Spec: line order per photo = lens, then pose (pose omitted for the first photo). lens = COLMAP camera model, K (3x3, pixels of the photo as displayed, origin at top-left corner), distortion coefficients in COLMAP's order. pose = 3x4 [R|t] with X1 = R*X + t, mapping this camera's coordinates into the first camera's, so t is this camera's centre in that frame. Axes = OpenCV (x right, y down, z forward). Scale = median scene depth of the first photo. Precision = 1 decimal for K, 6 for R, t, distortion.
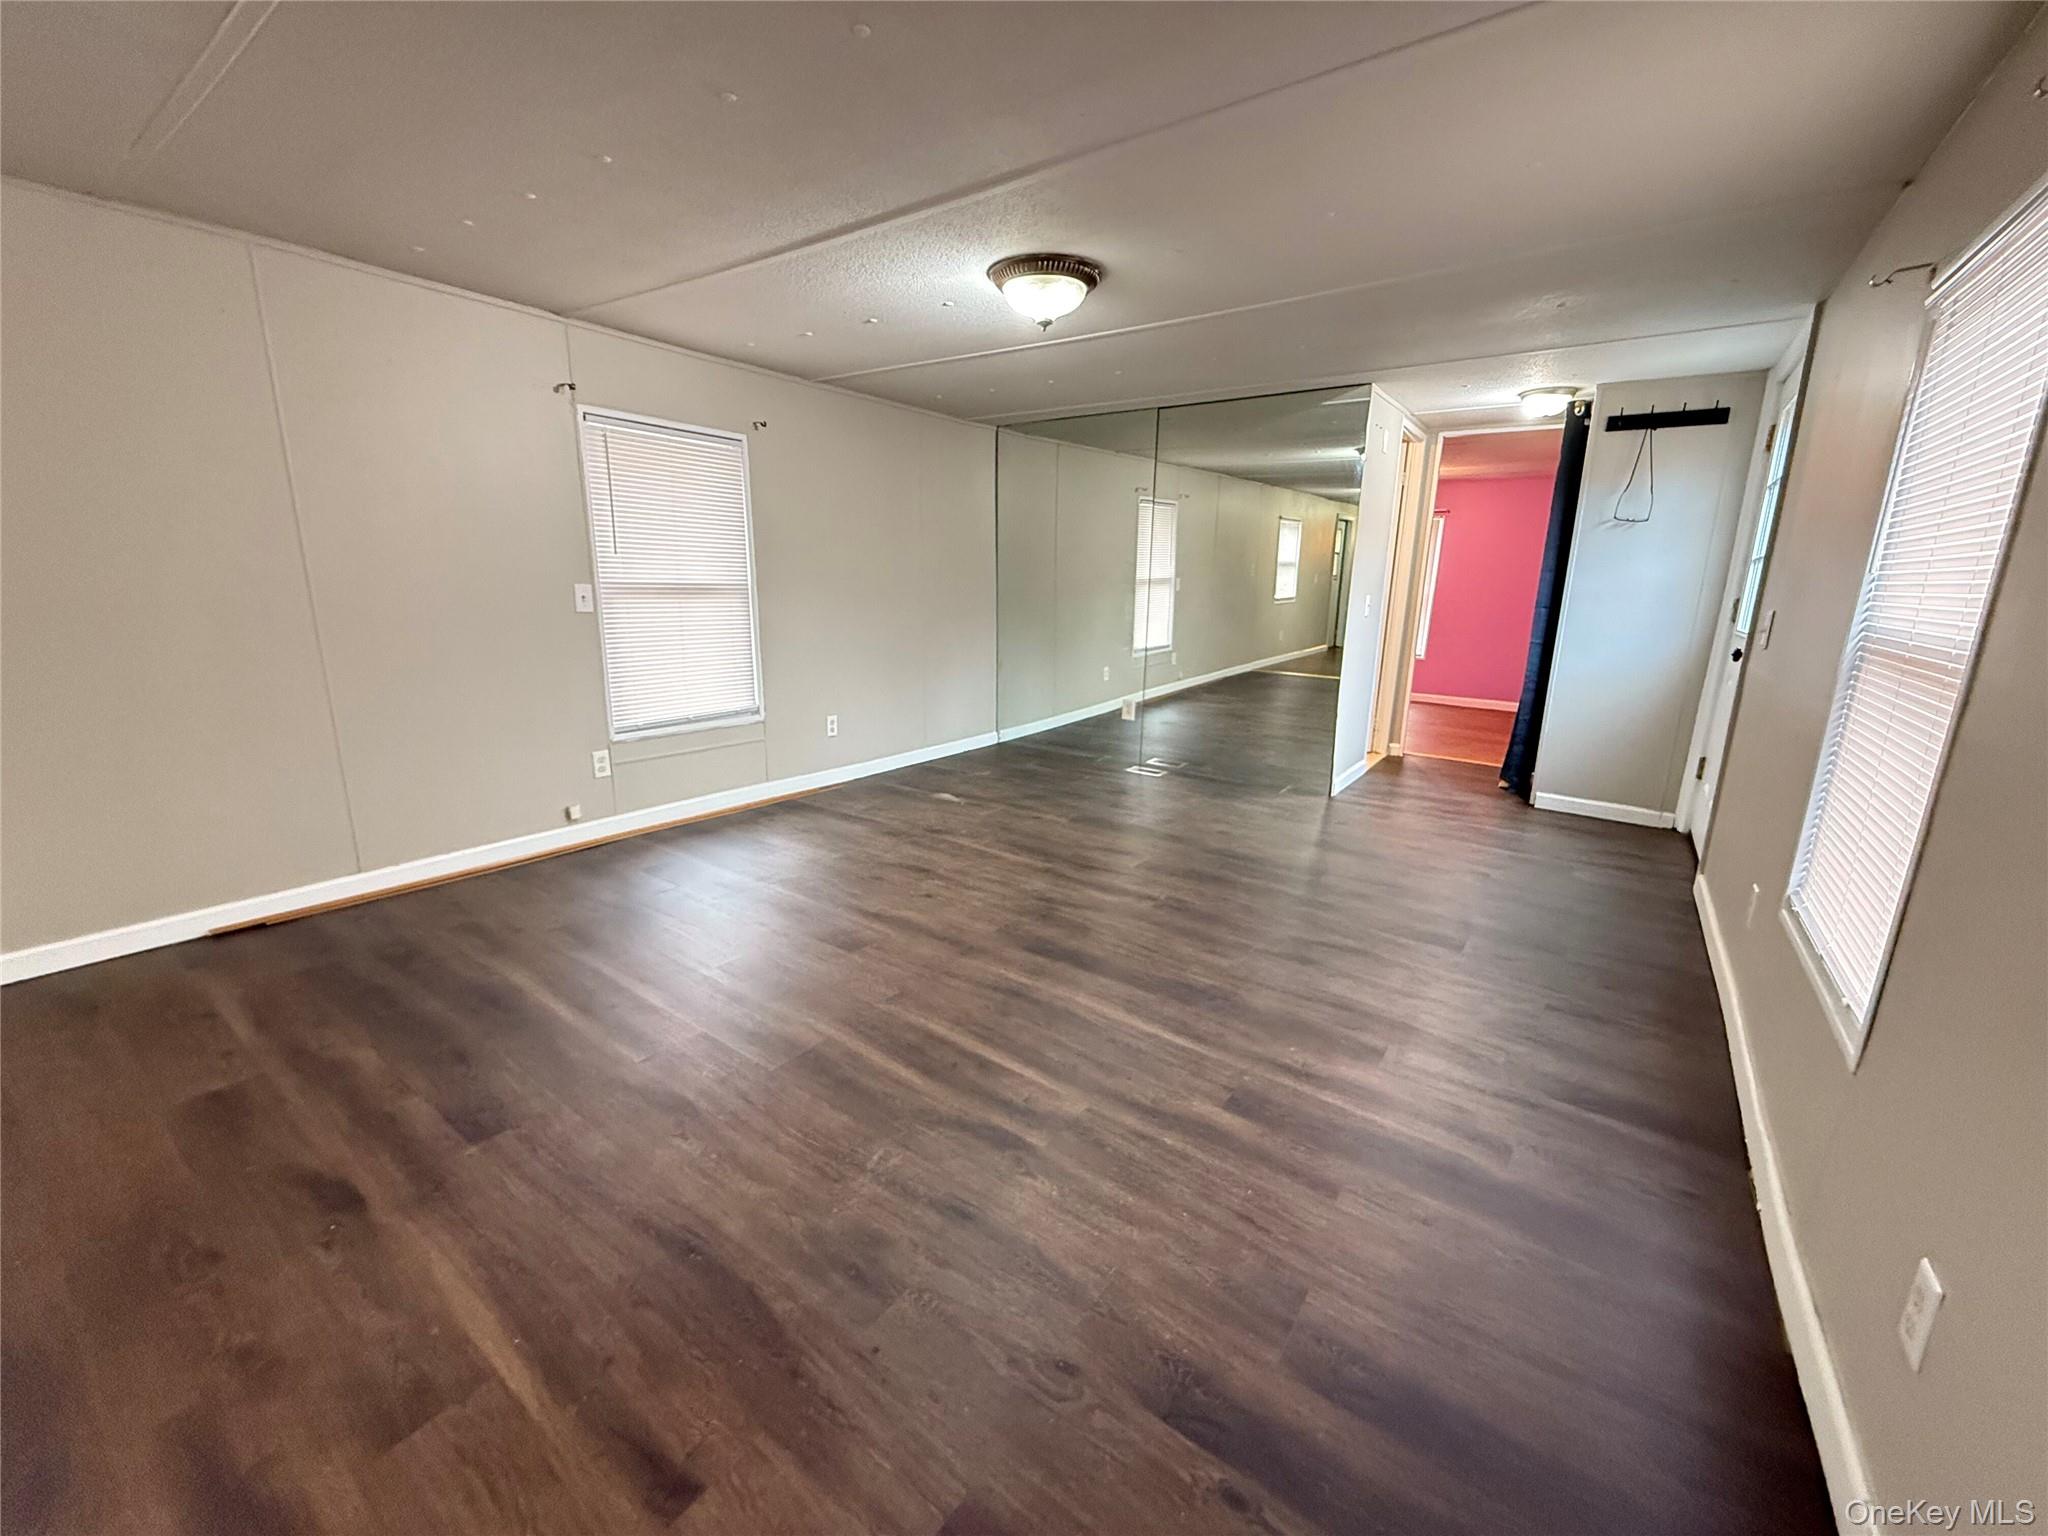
lens RADIAL K [[828.5, 0, 1024.0], [0, 828.5, 768.0], [0, 0, 1]] dist [-0.012664, -0.000117]
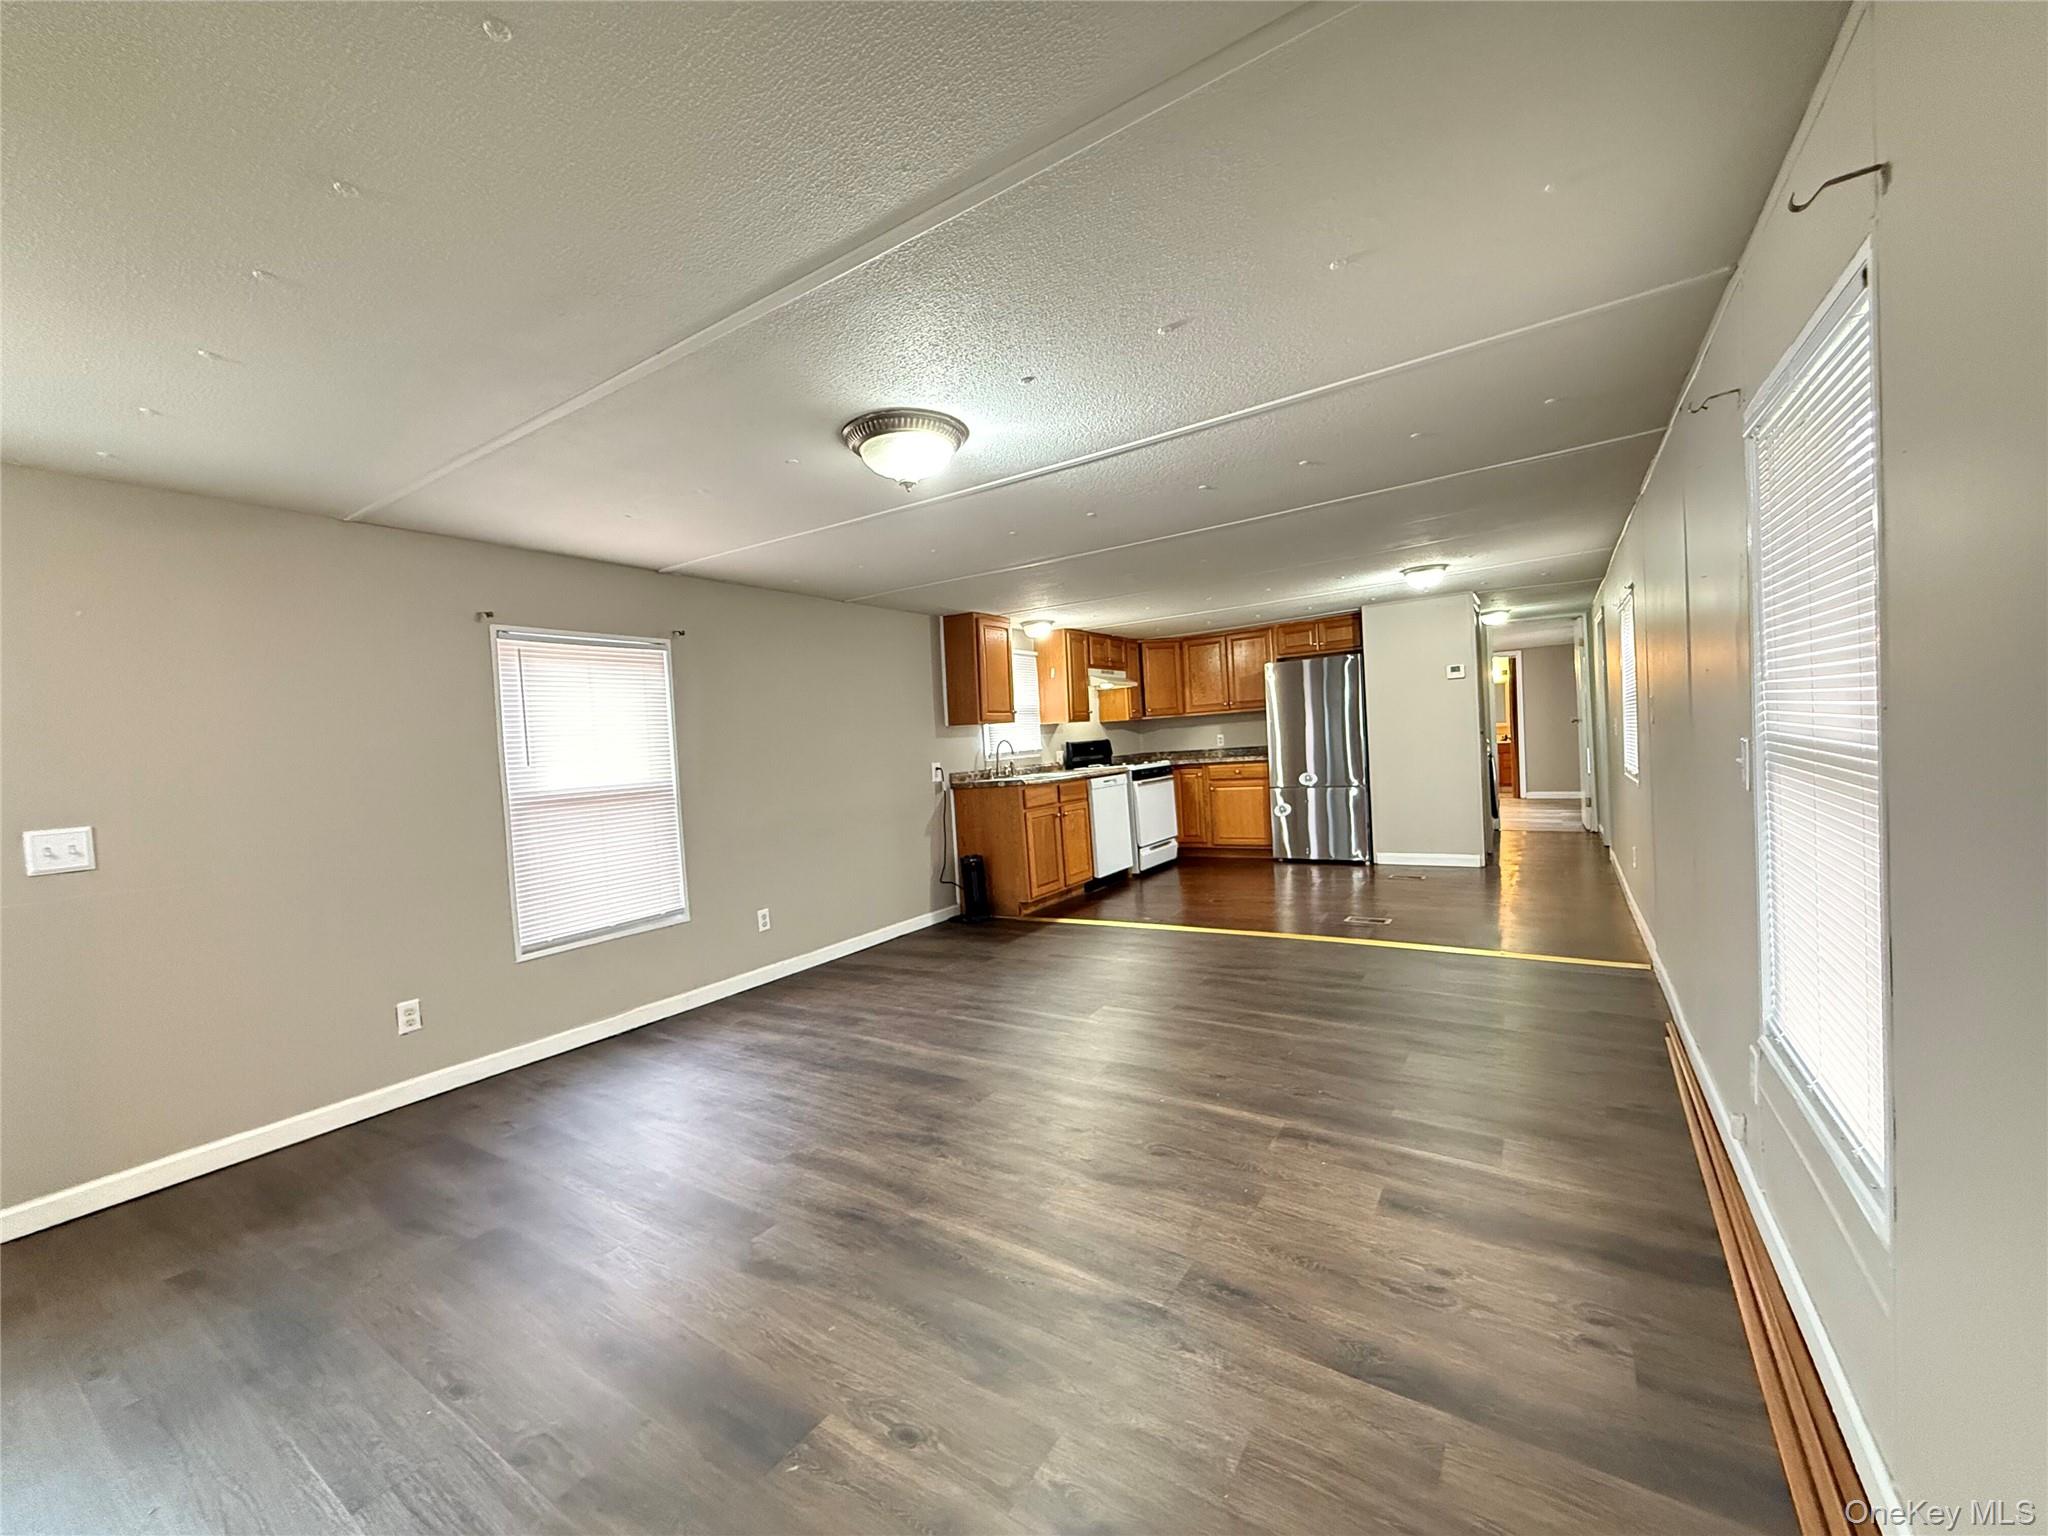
lens RADIAL K [[828.5, 0, 1024.0], [0, 828.5, 768.0], [0, 0, 1]] dist [-0.012664, -0.000117]
pose [[-0.998134, 0.040645, -0.045566, -0.053321], [0.027634, 0.966152, 0.256489, -0.511428], [0.054449, 0.254751, -0.965473, 2.161332]]
